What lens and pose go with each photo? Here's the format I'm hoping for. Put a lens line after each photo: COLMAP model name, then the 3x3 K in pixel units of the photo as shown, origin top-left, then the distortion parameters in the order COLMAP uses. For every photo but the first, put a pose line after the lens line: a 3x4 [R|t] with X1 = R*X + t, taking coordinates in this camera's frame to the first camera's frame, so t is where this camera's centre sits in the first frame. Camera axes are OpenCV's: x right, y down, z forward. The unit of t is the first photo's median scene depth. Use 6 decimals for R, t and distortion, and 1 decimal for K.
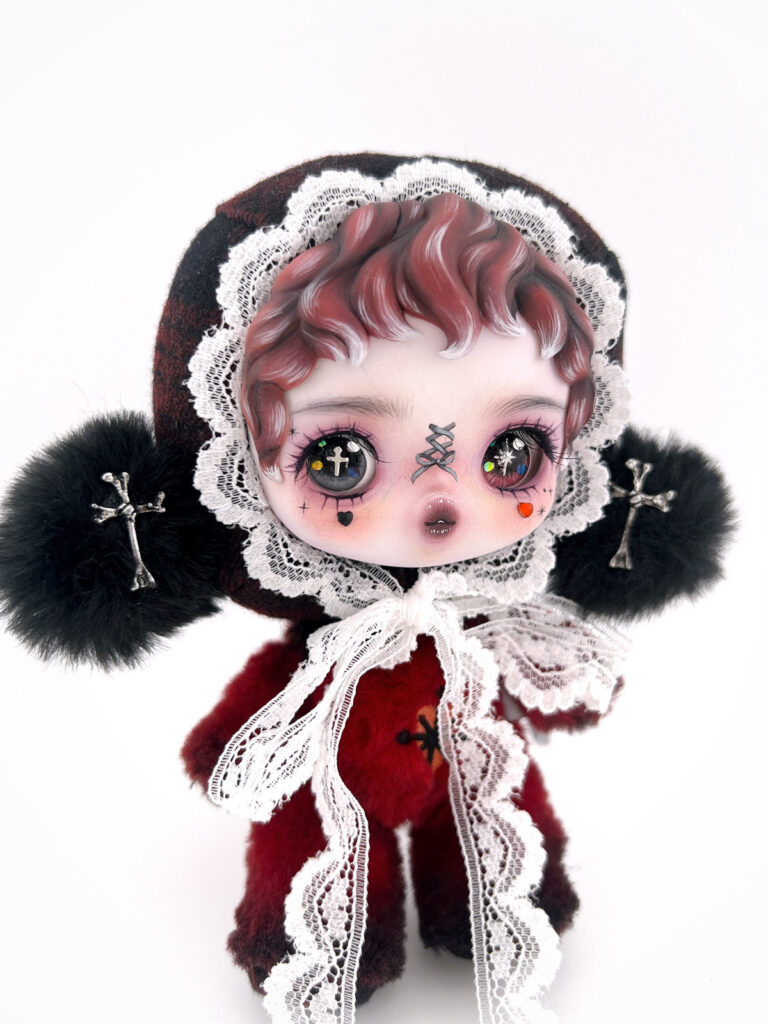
lens RADIAL K [[794.0, 0, 373.7], [0, 794.0, 503.3], [0, 0, 1]] dist [0.045281, -0.074092]
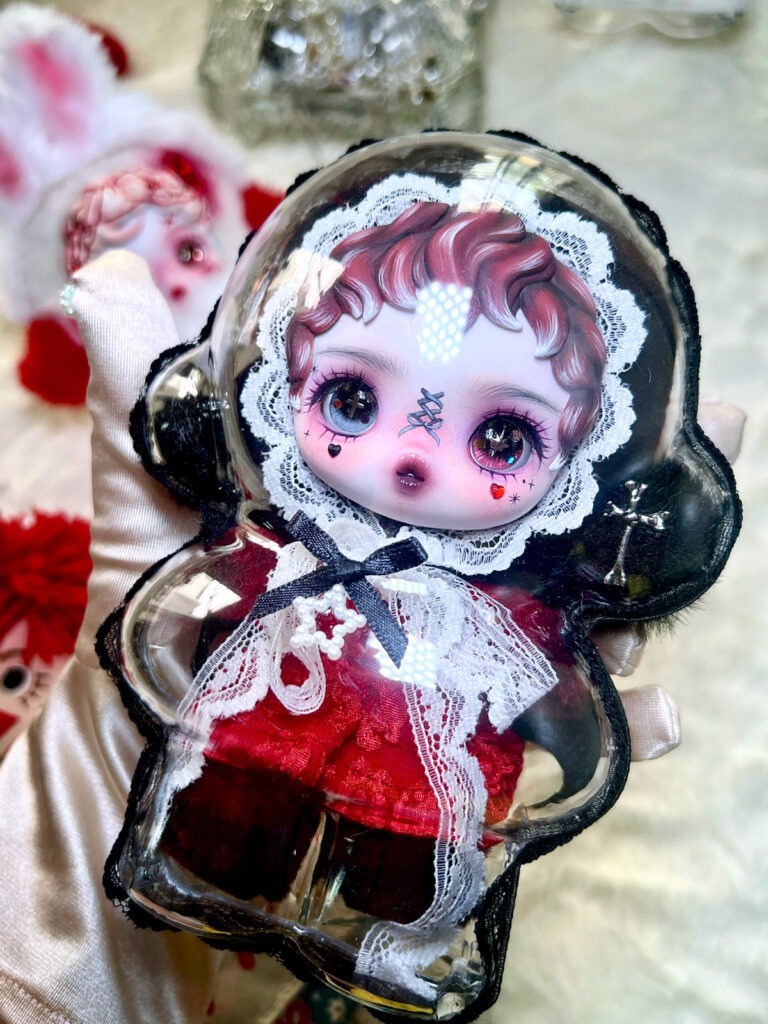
lens RADIAL K [[794.0, 0, 368.4], [0, 794.0, 467.7], [0, 0, 1]] dist [0.045281, -0.074092]
pose [[0.904378, 0.254836, -0.342284, 0.395214], [-0.297188, 0.951738, -0.076640, 0.112448], [0.306234, 0.171034, 0.936466, -0.072319]]
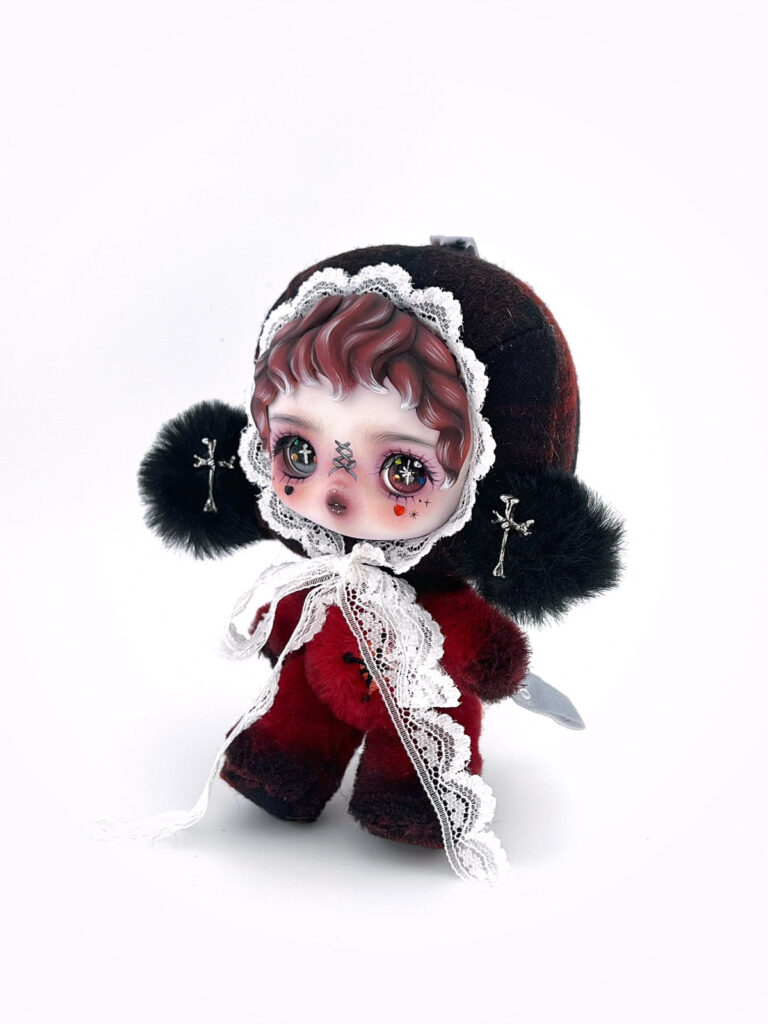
lens RADIAL K [[1238.0, 0, 381.5], [0, 1238.0, 516.2], [0, 0, 1]] dist [0.218355, 0.000000]
pose [[0.761427, 0.202217, -0.615904, 1.550572], [-0.192436, 0.977782, 0.083128, -0.162310], [0.619029, 0.055226, 0.783424, -0.775132]]
